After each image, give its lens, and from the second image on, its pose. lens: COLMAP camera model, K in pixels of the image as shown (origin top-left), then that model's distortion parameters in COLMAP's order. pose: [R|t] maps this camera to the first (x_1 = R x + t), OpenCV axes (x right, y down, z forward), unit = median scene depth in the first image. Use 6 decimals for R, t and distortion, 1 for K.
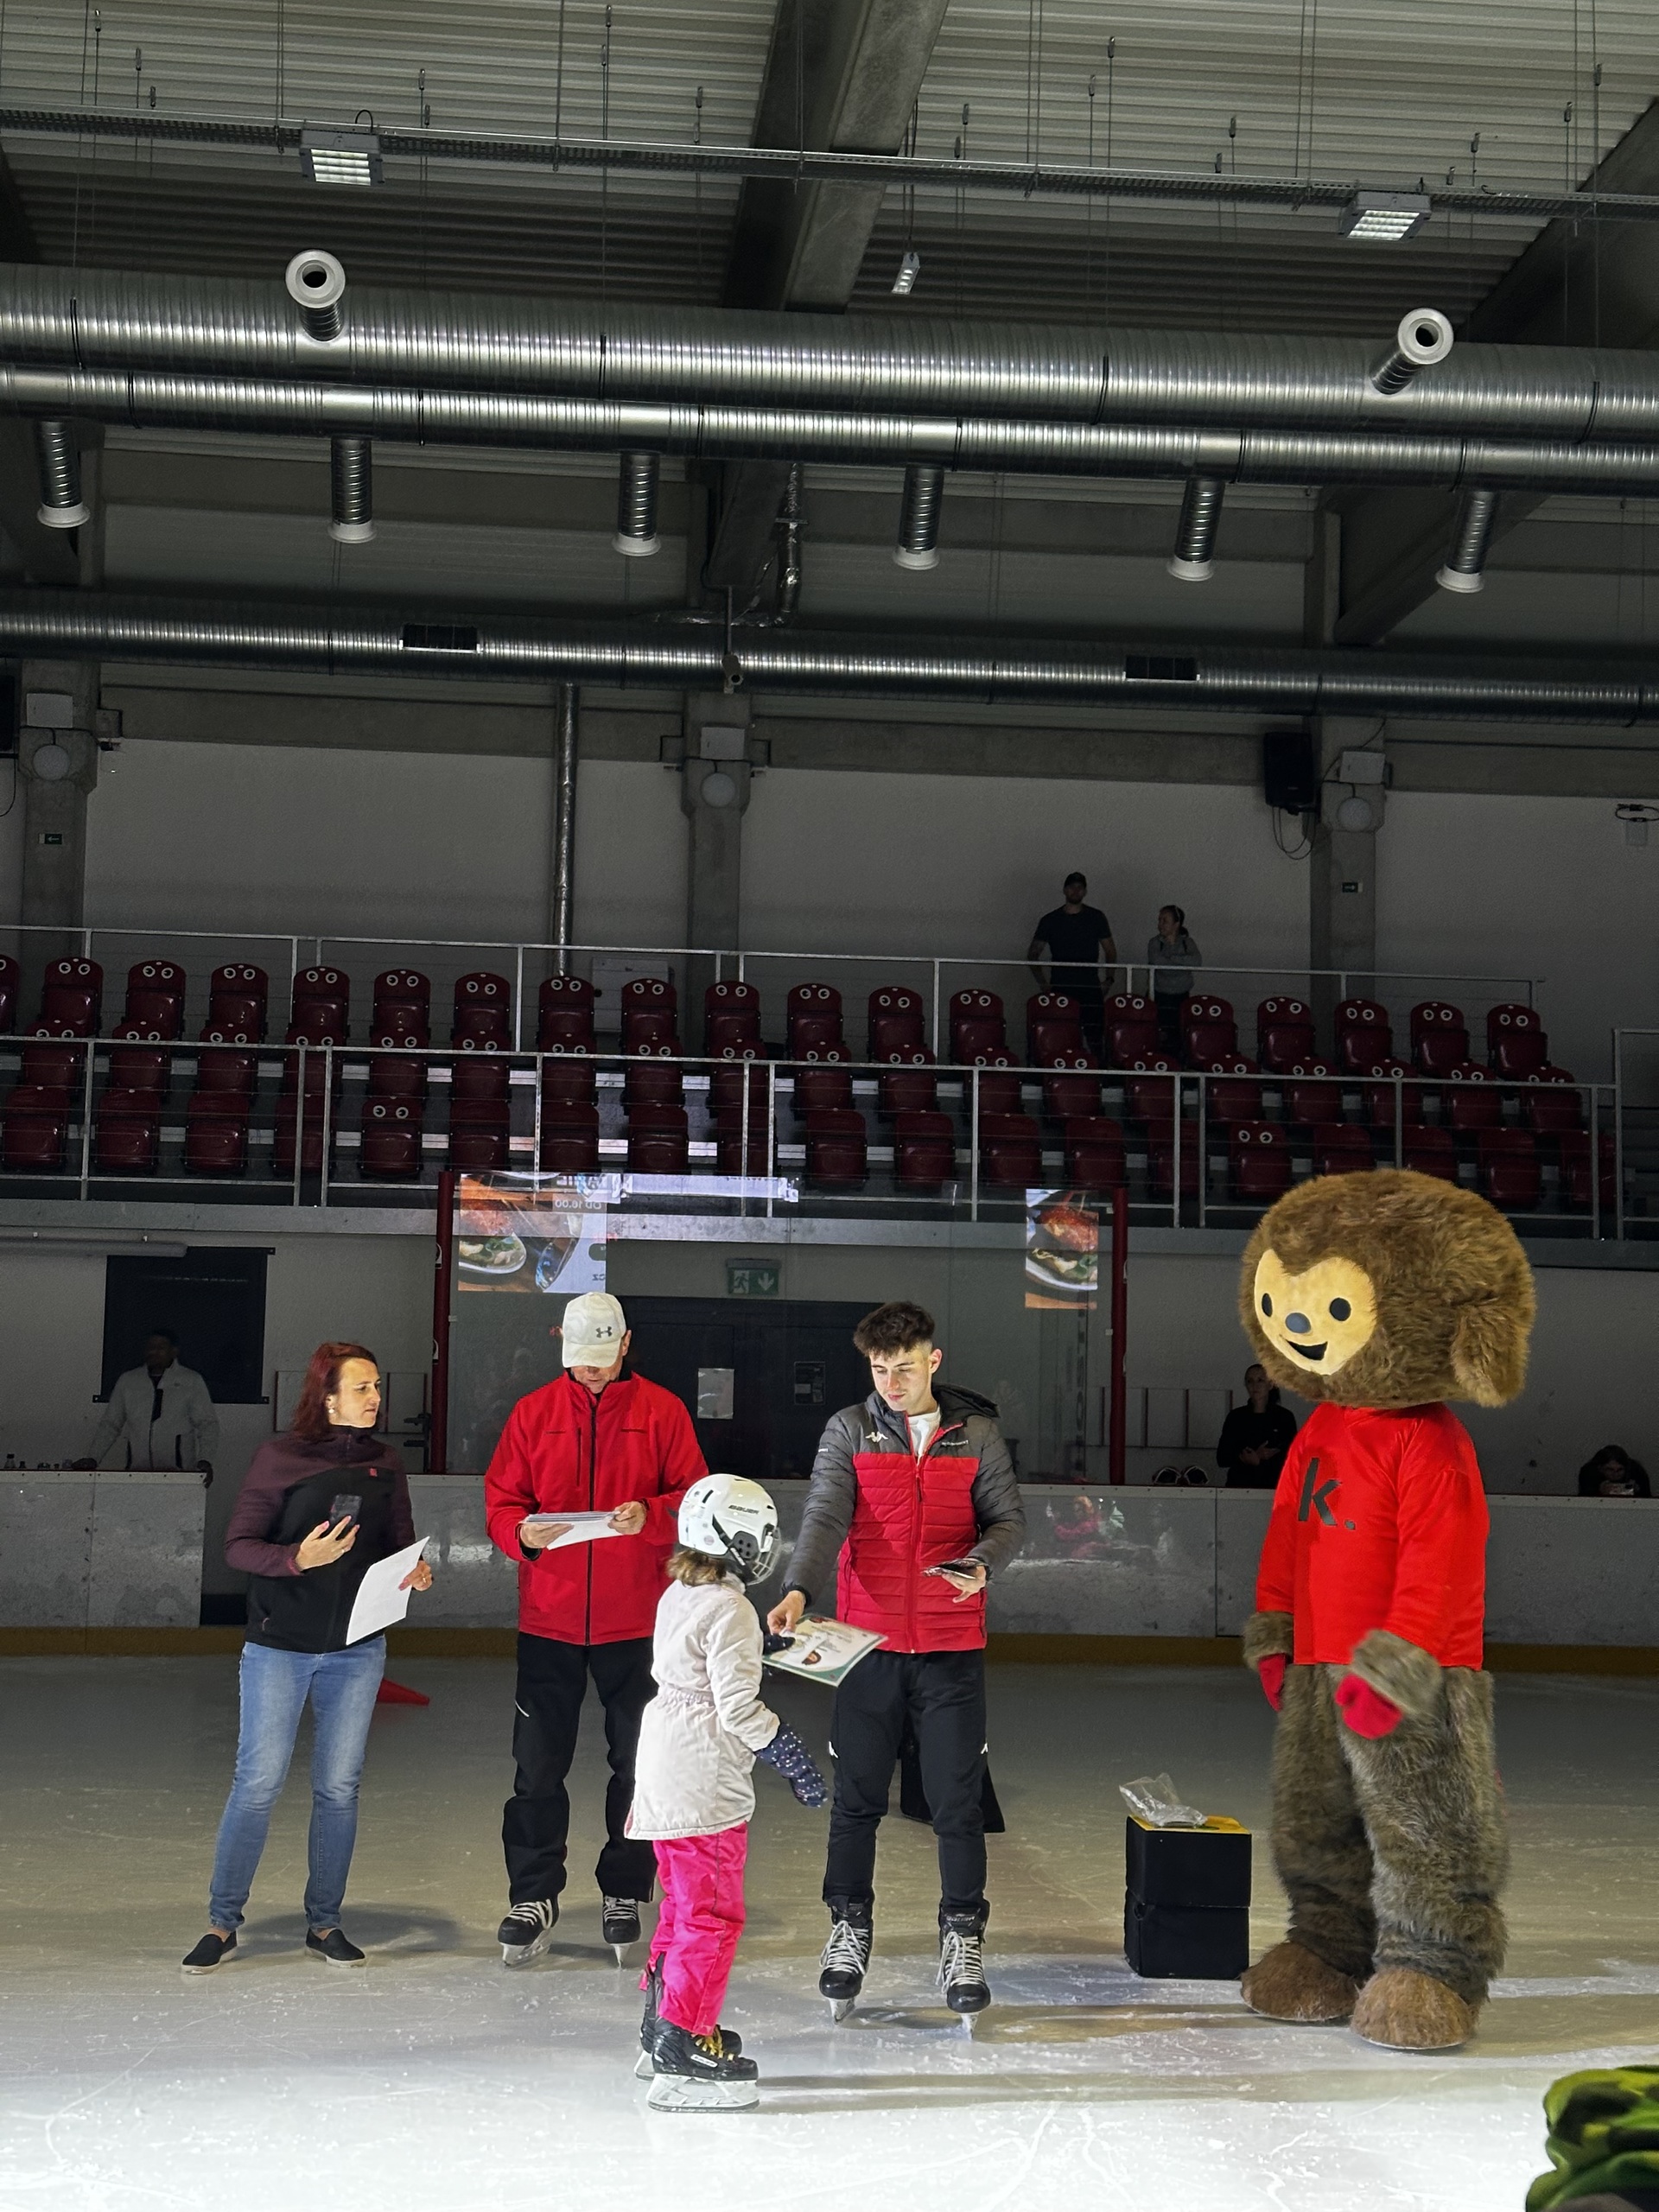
lens RADIAL K [[3120.1, 0, 798.1], [0, 3120.1, 1083.3], [0, 0, 1]] dist [0.167730, 0.000000]
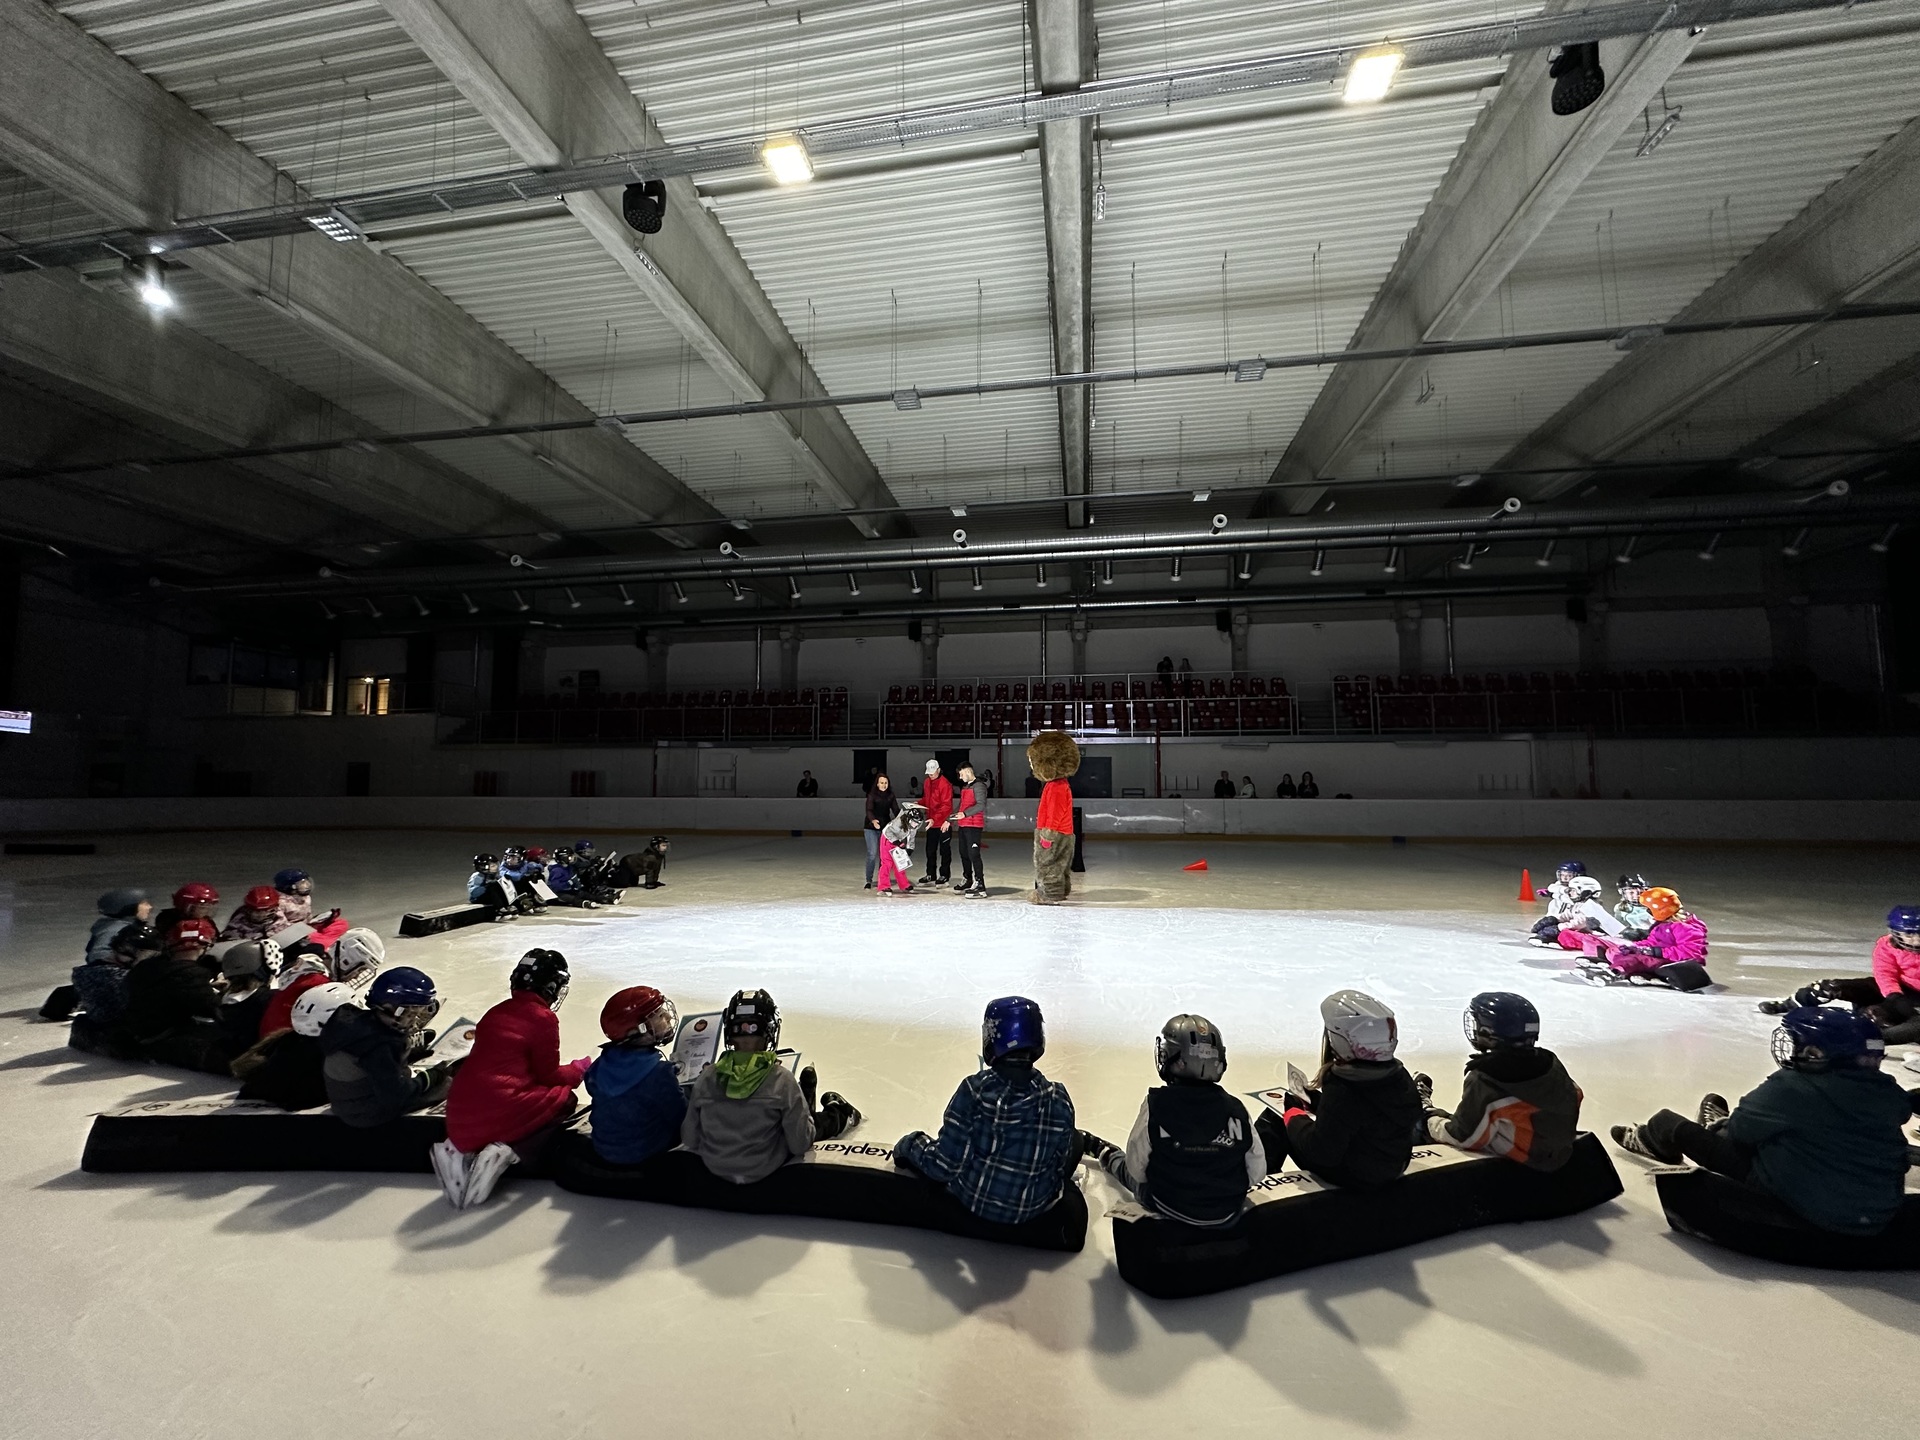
lens RADIAL K [[778.7, 0, 960.7], [0, 778.7, 716.3], [0, 0, 1]] dist [0.018405, 0.000438]
pose [[0.965360, -0.043007, -0.257352, 0.101669], [0.047099, 0.998843, 0.009755, -0.004457], [0.256635, -0.021539, 0.966268, -0.069175]]
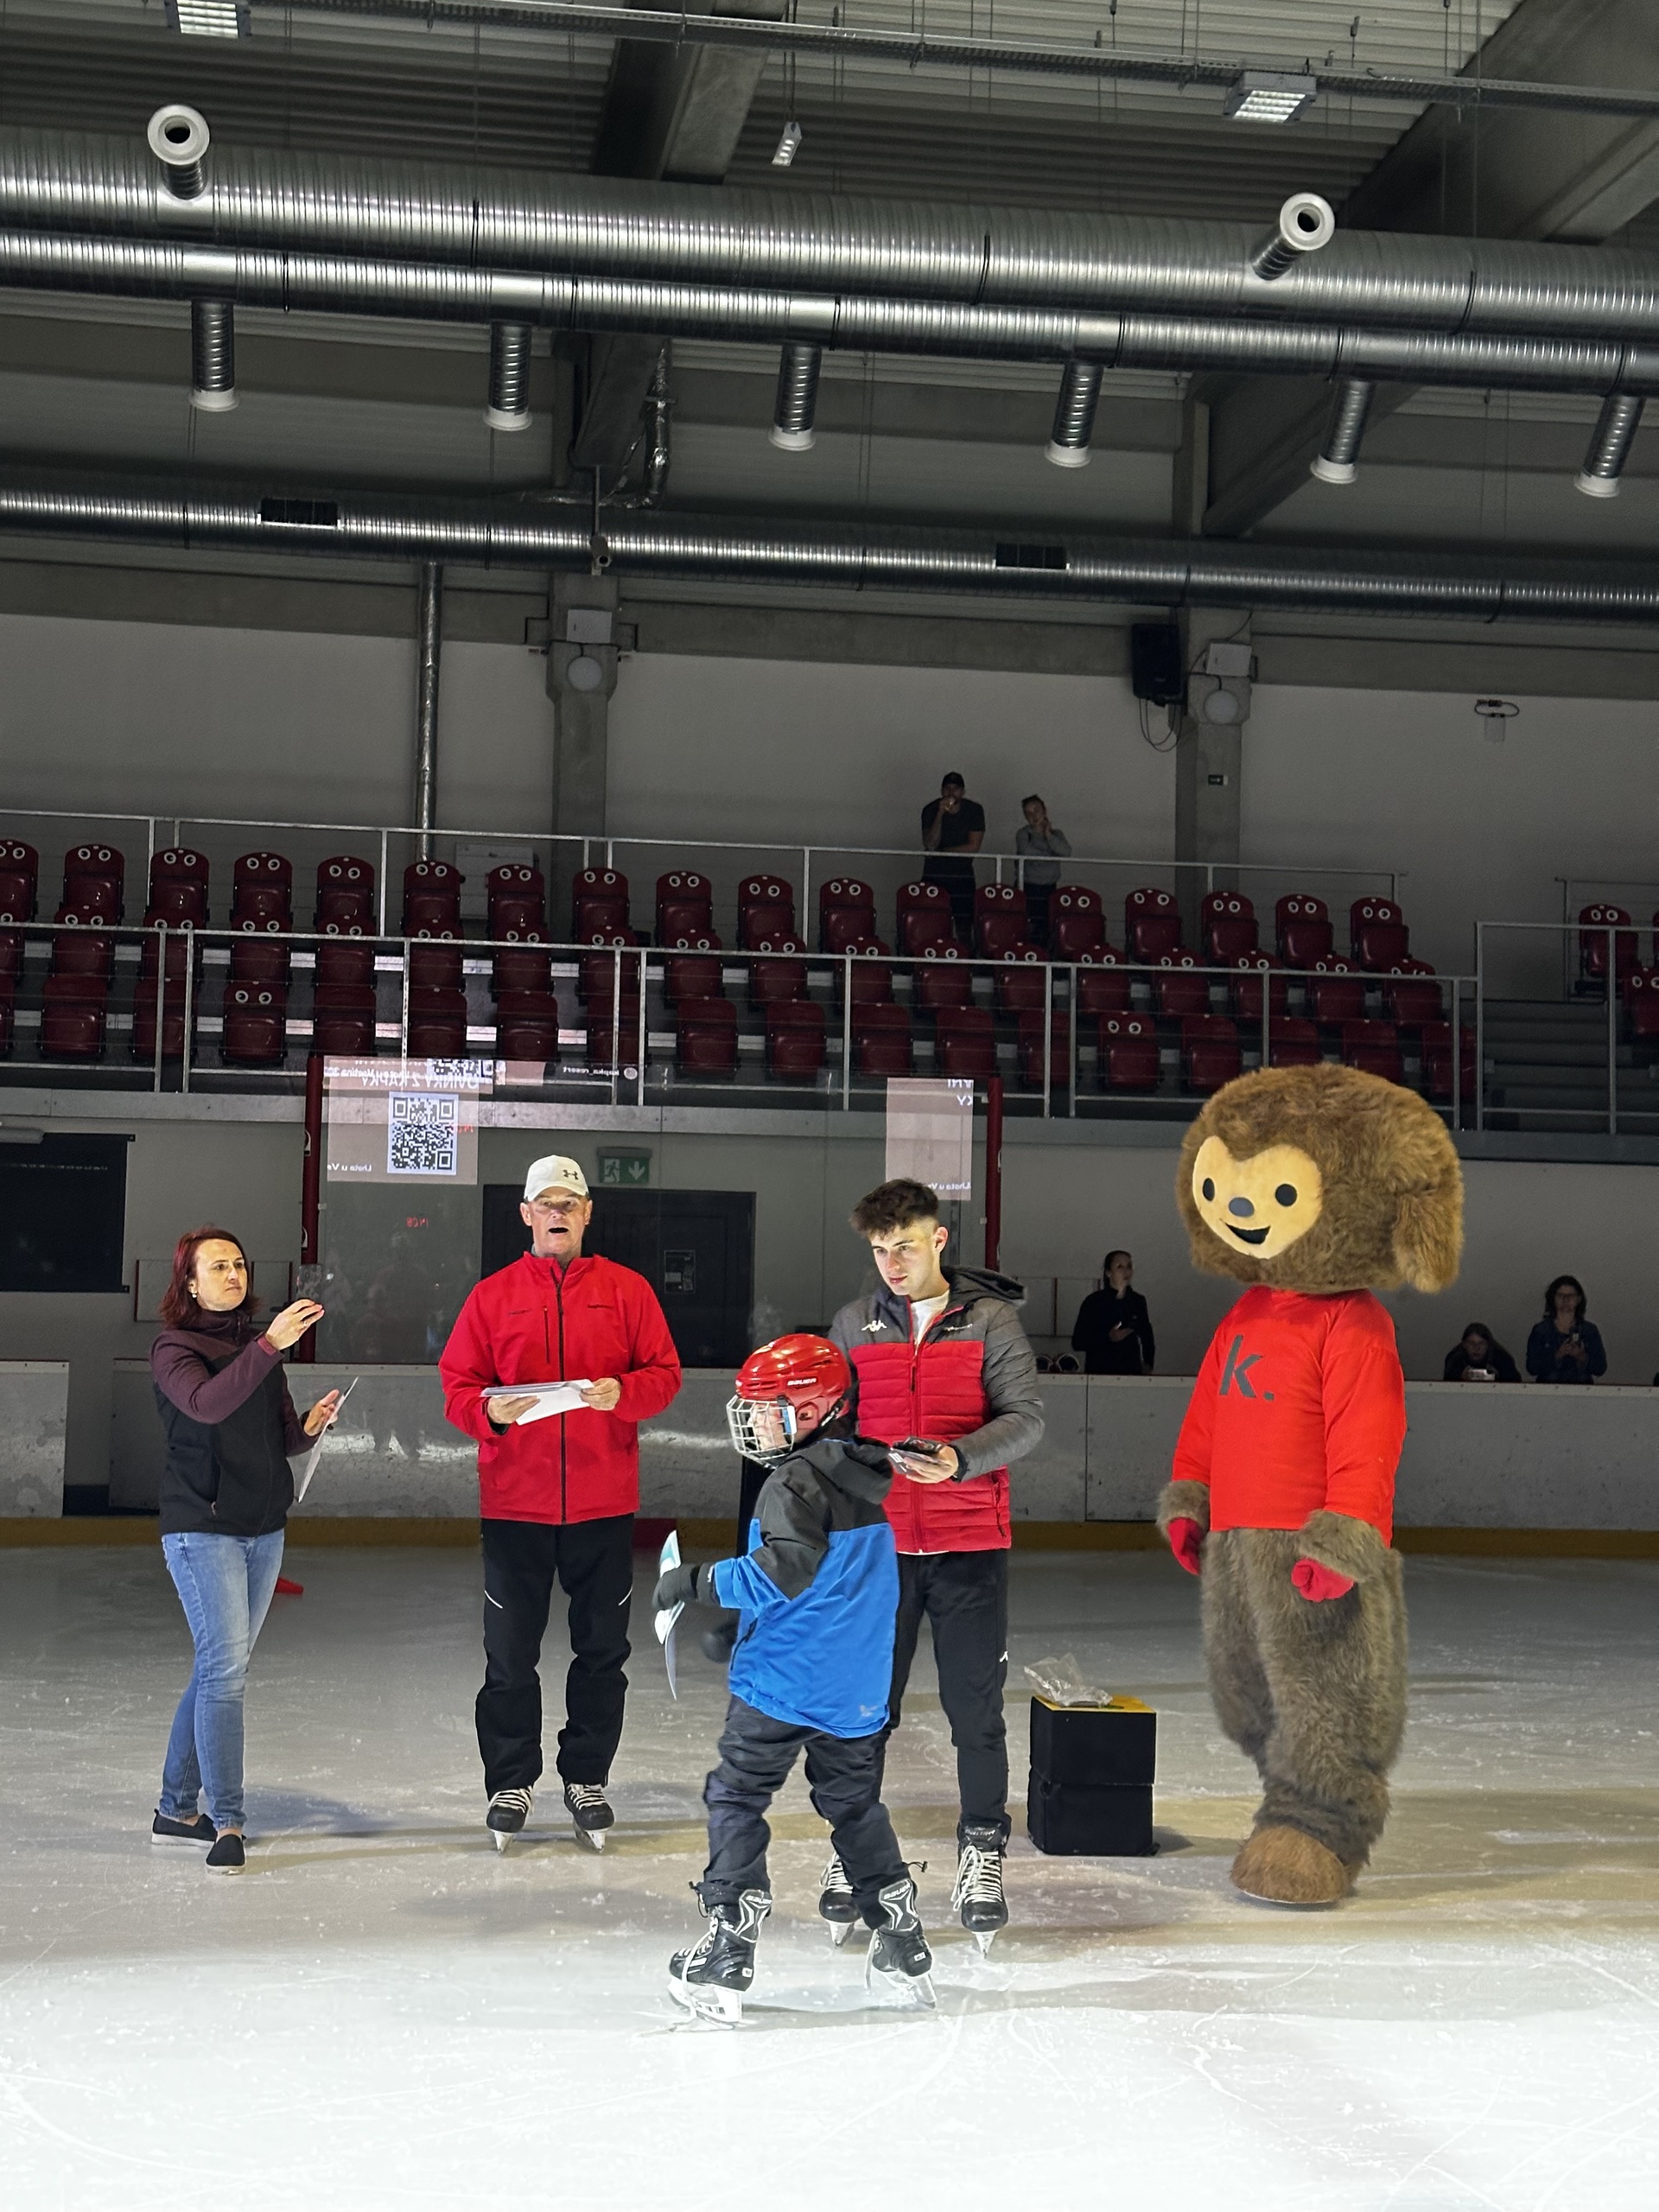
lens RADIAL K [[3120.1, 0, 818.4], [0, 3120.1, 1075.7], [0, 0, 1]] dist [0.167730, 0.000000]
pose [[0.998382, 0.004403, 0.056693, -0.008719], [-0.006201, 0.999482, 0.031577, 0.001552], [-0.056525, -0.031877, 0.997892, 0.005507]]
